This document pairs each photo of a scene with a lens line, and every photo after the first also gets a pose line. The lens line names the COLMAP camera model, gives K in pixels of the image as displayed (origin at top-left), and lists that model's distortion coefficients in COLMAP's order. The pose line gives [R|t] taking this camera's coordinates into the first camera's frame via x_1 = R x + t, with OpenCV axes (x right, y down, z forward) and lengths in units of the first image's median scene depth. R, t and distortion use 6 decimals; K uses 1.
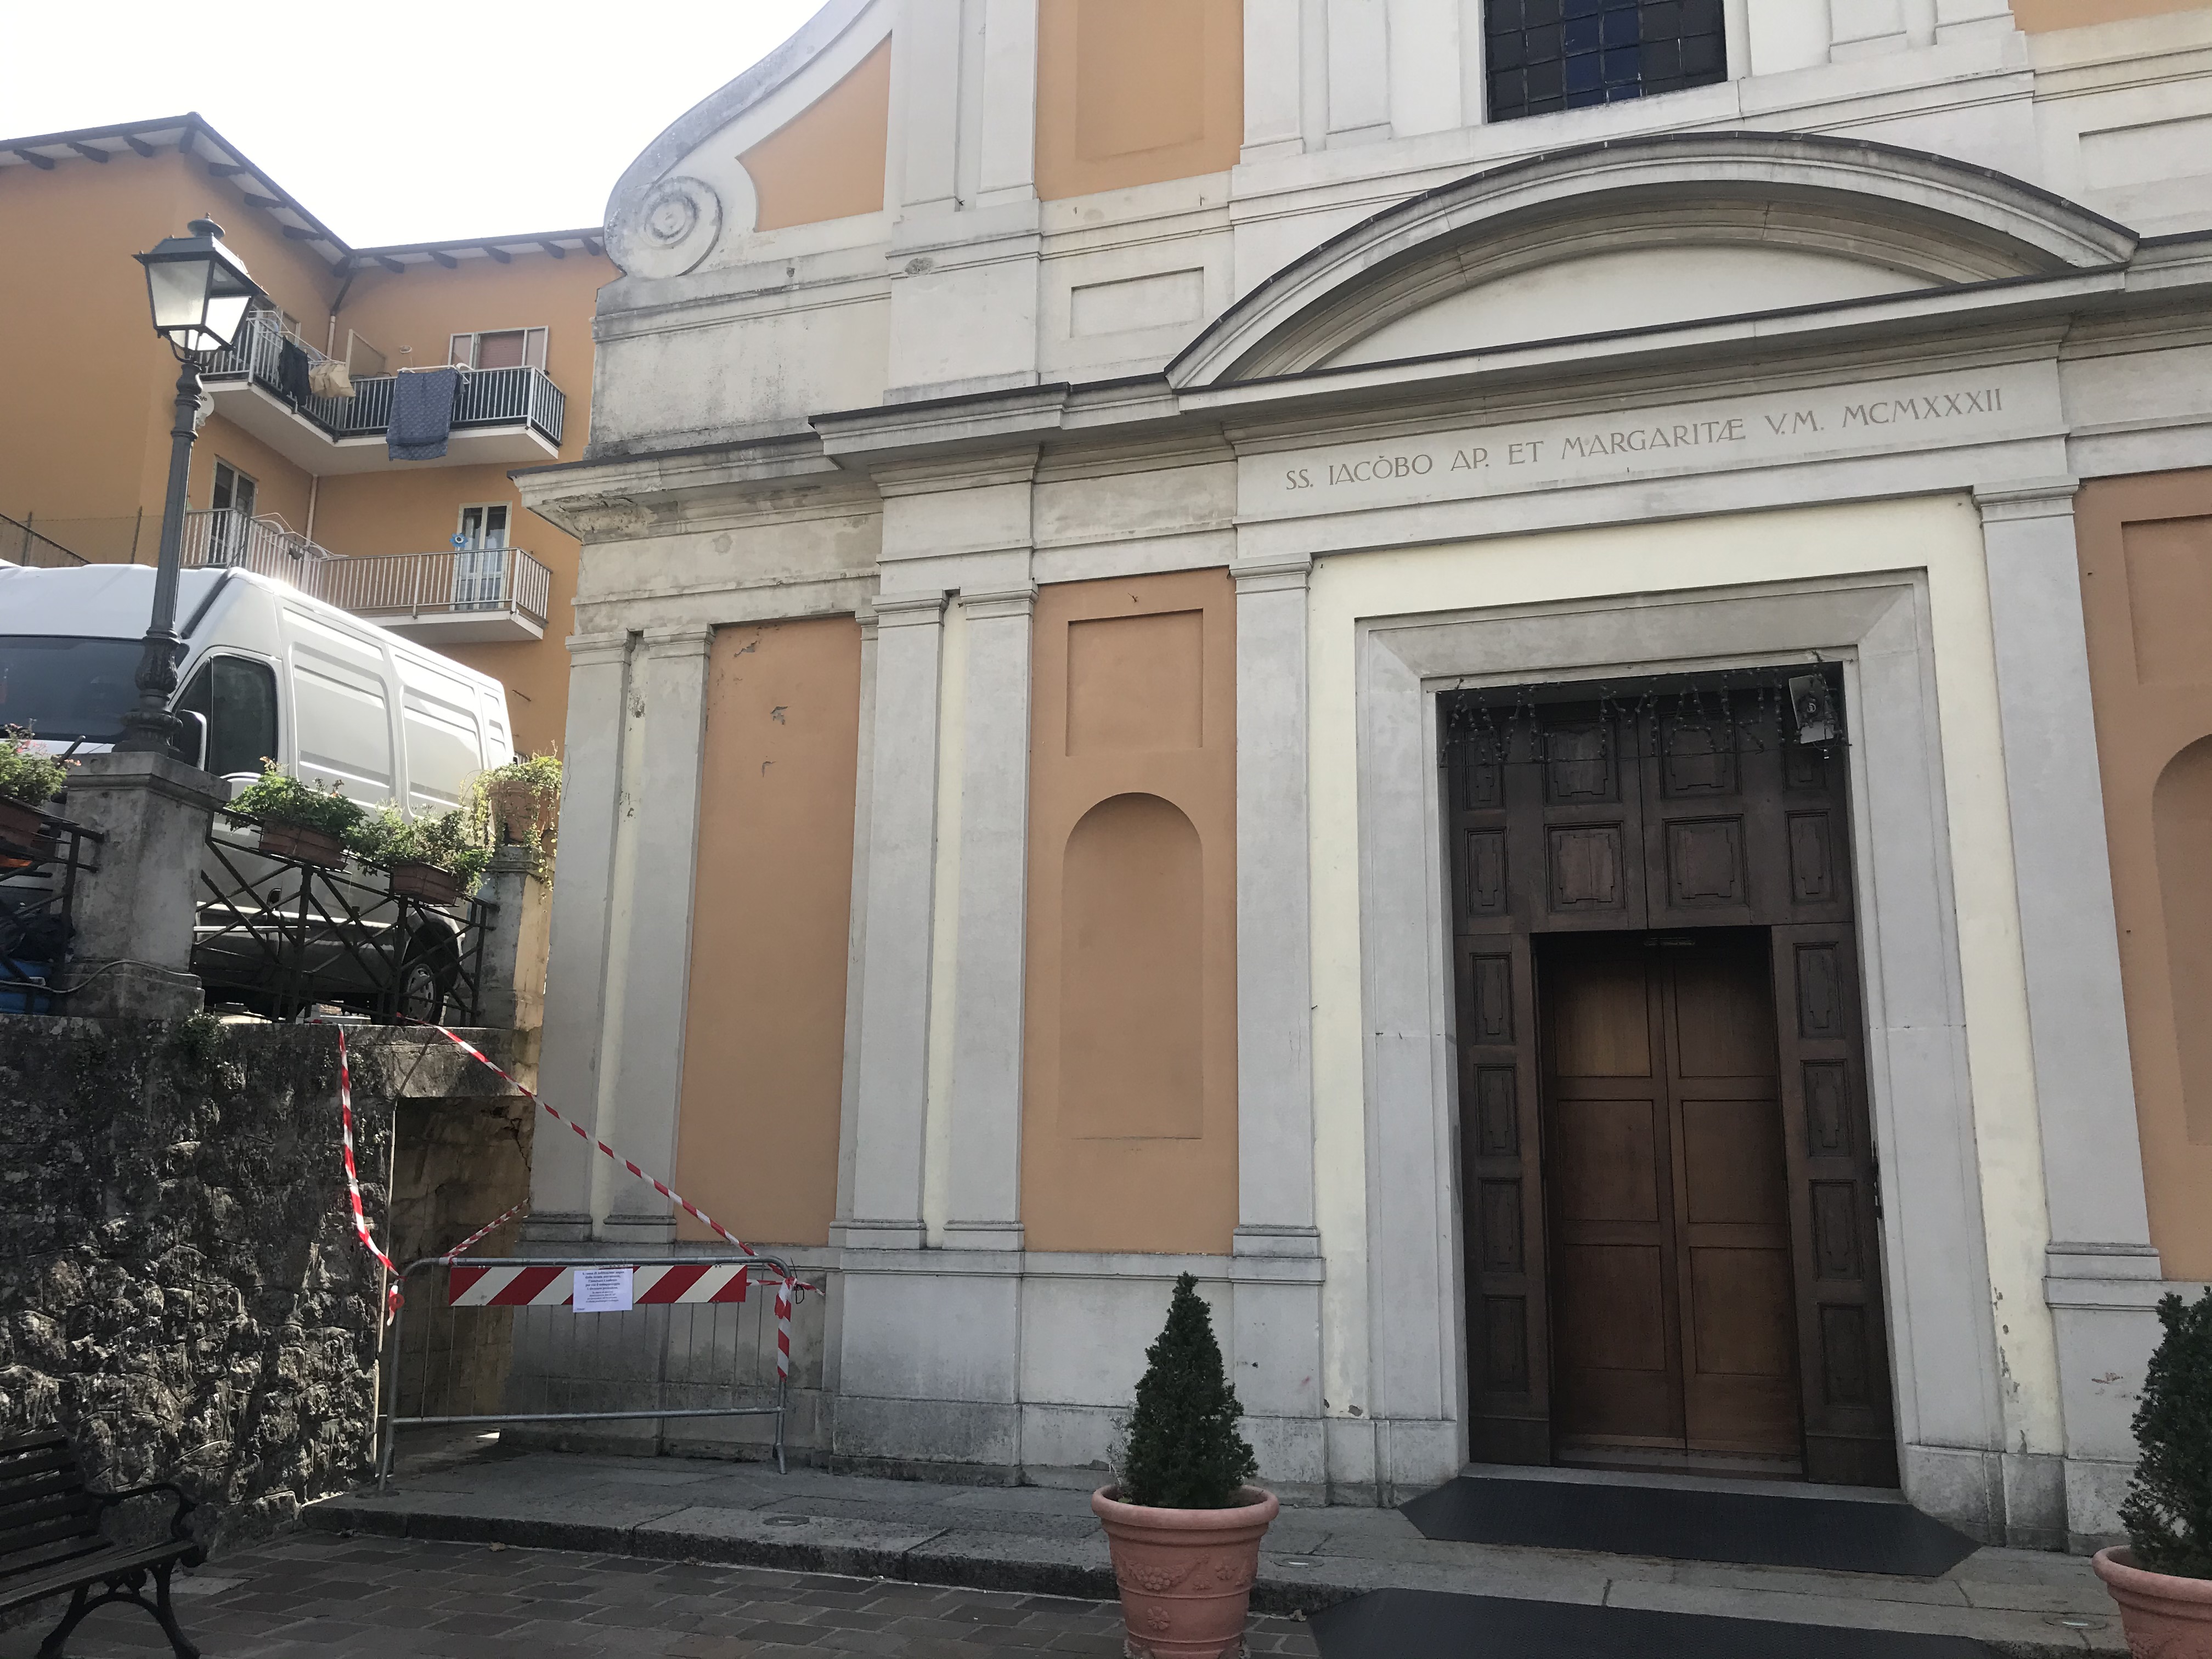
lens RADIAL K [[1828.8, 0, 1104.0], [0, 1828.8, 813.2], [0, 0, 1]] dist [-0.003386, 0.002868]
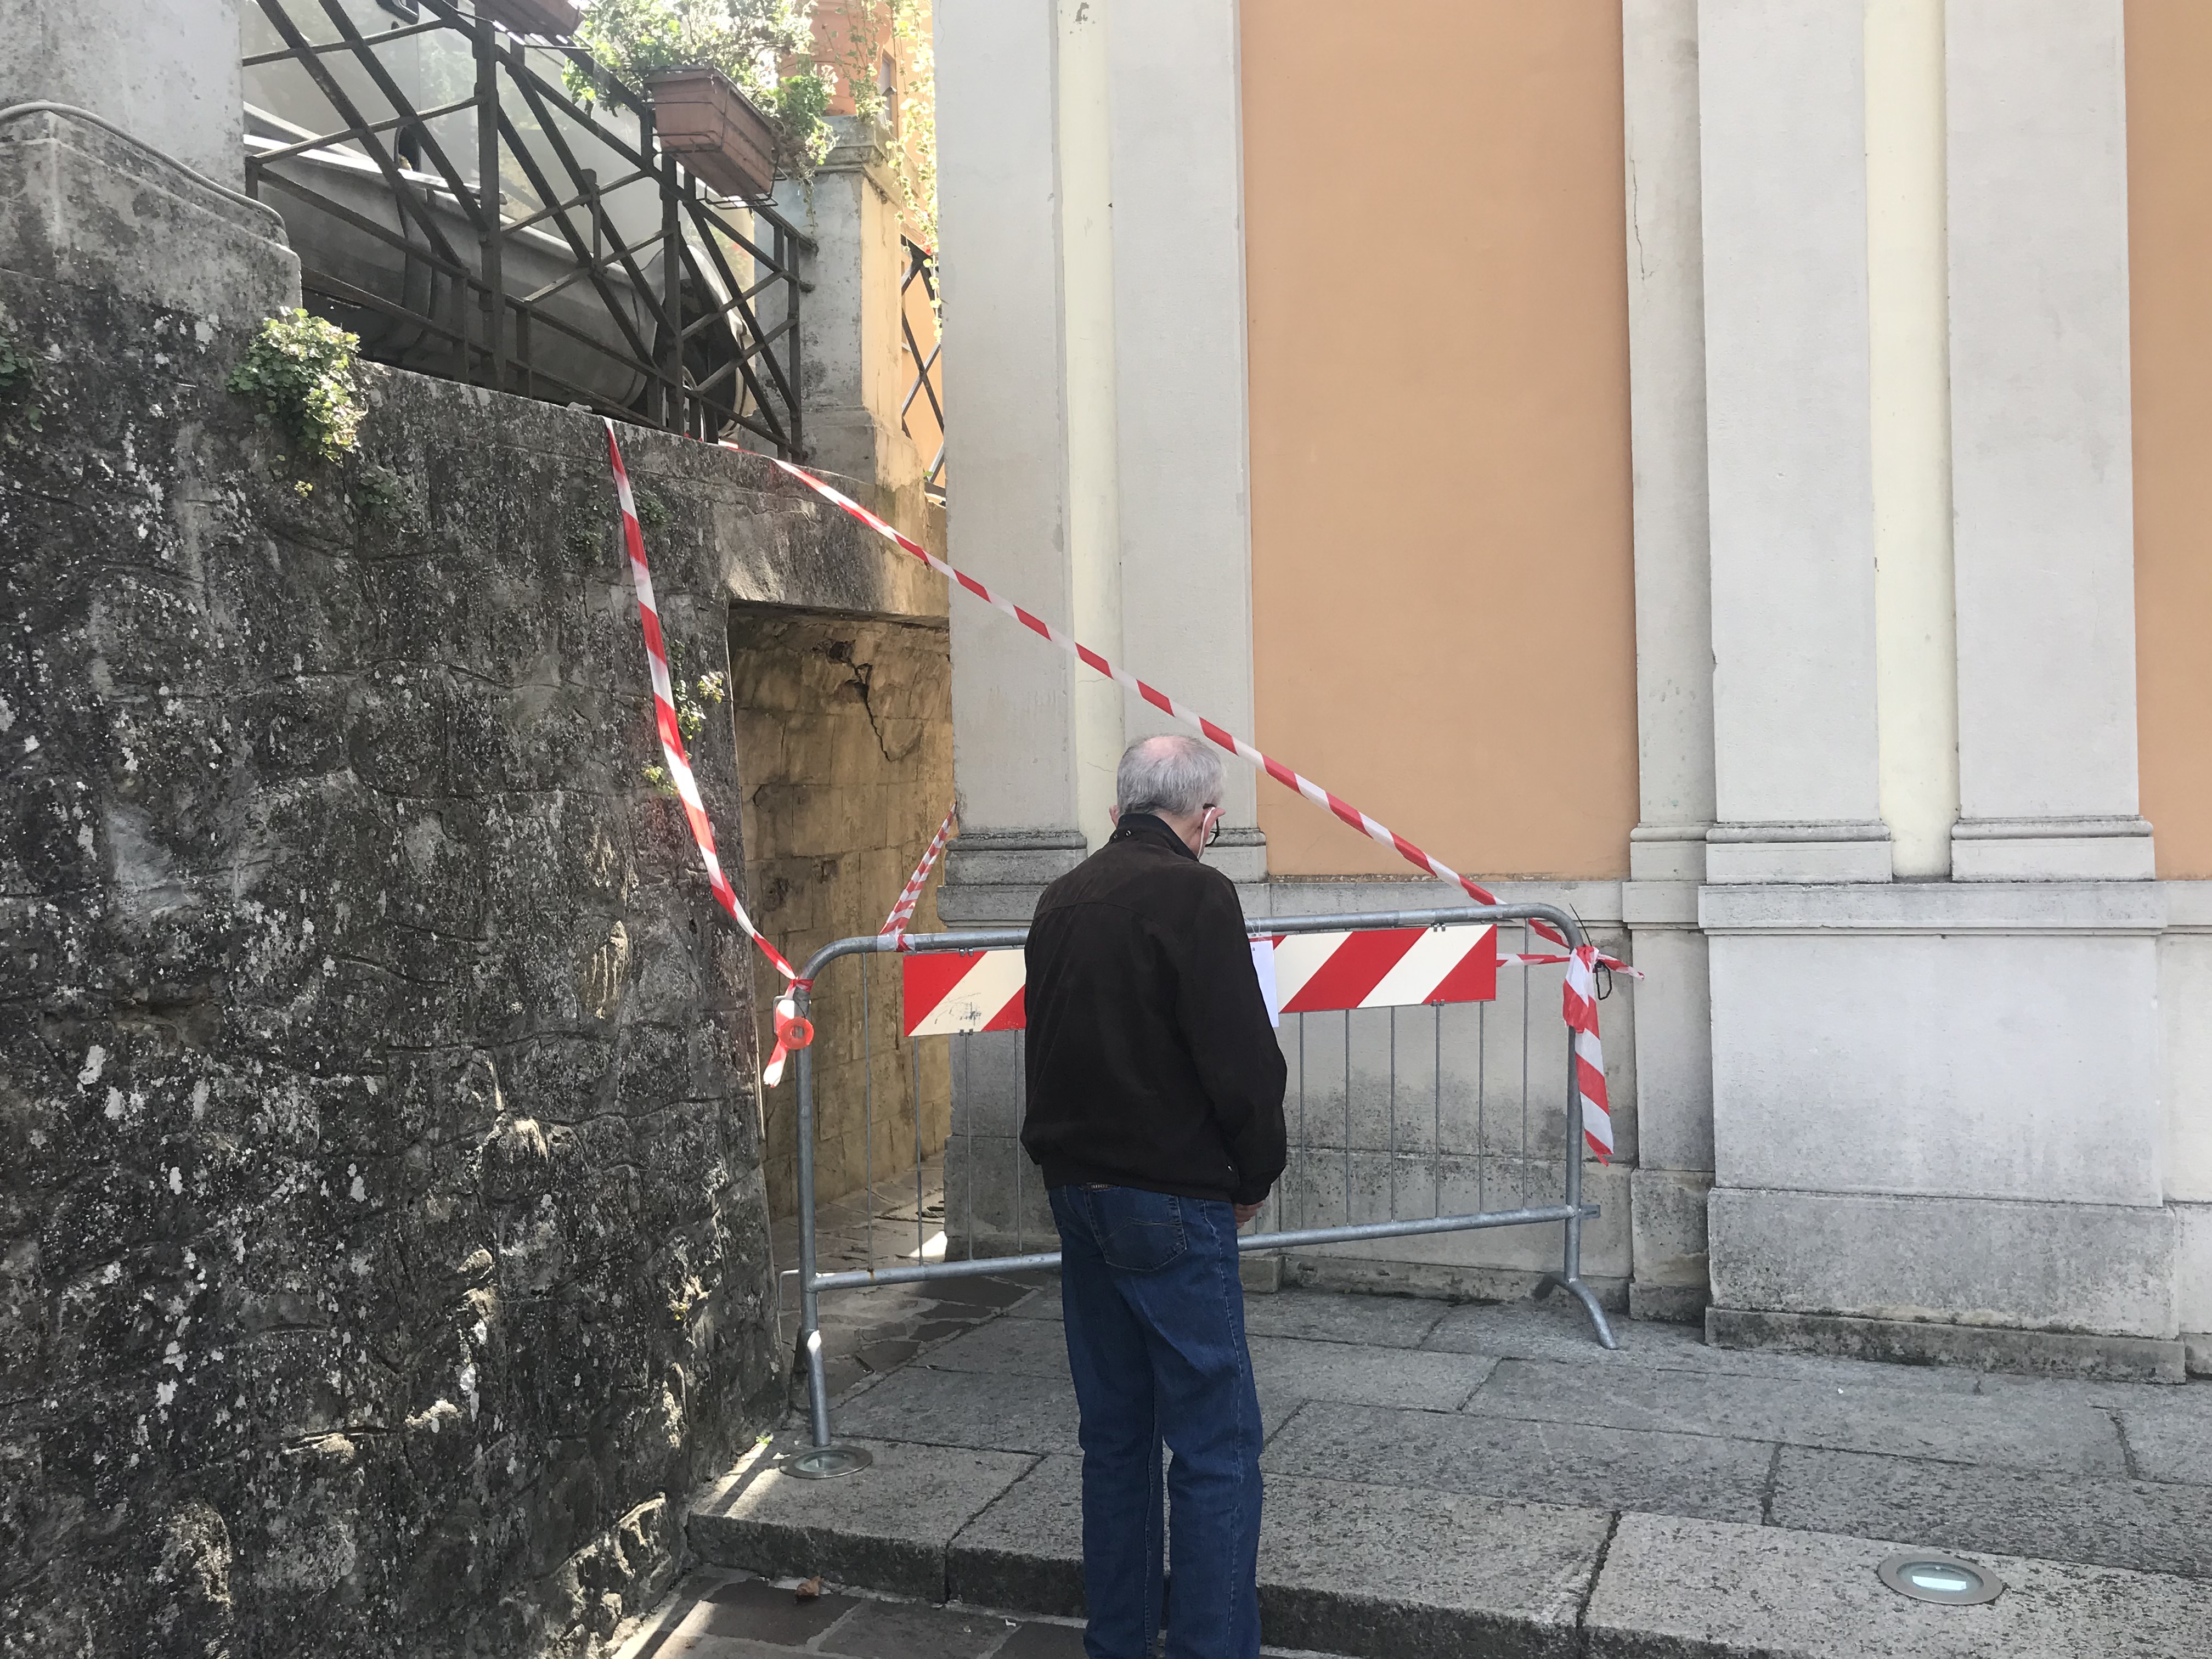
lens RADIAL K [[1975.4, 0, 1125.1], [0, 1975.4, 831.4], [0, 0, 1]] dist [0.043563, -0.042207]
pose [[0.998604, -0.035125, -0.039438, -0.272931], [0.043069, 0.973816, 0.223219, 0.107474], [0.030565, -0.224606, 0.973970, 0.513394]]
